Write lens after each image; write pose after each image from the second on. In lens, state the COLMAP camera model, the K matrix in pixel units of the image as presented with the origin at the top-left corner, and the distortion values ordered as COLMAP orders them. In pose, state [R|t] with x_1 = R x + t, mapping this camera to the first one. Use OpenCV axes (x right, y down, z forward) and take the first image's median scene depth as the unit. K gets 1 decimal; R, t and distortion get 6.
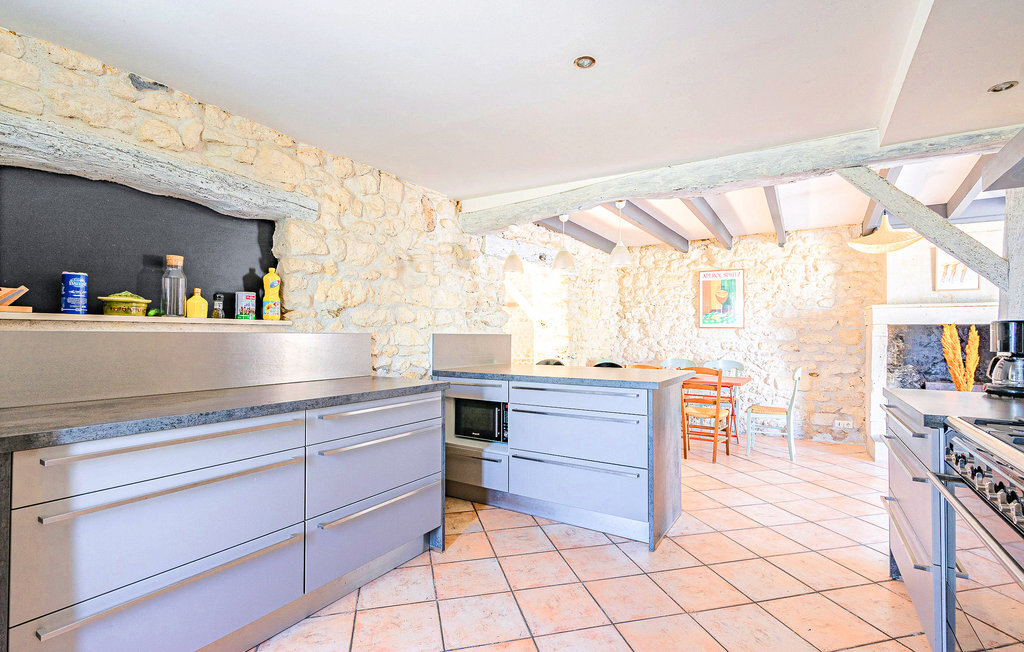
lens RADIAL K [[469.8, 0, 512.0], [0, 469.8, 312.0], [0, 0, 1]] dist [0.000321, 0.000040]
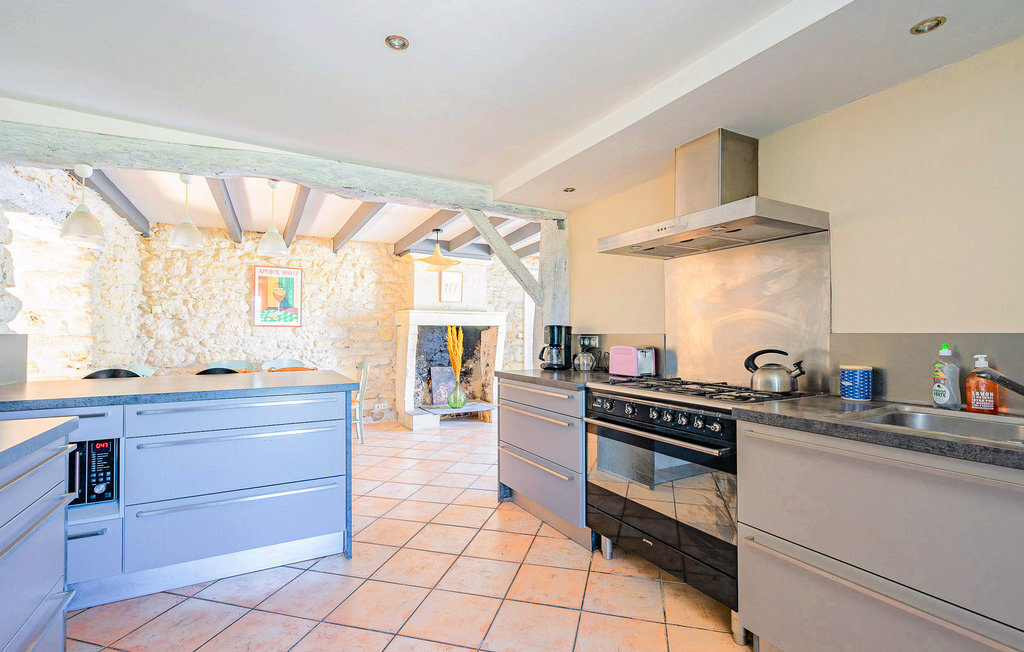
lens RADIAL K [[464.0, 0, 514.5], [0, 464.0, 311.2], [0, 0, 1]] dist [-0.000363, 0.000239]
pose [[0.483843, 0.038349, 0.874314, -0.174556], [-0.040803, 0.998942, -0.021236, 0.003424], [-0.874203, -0.025400, 0.484896, 0.113466]]
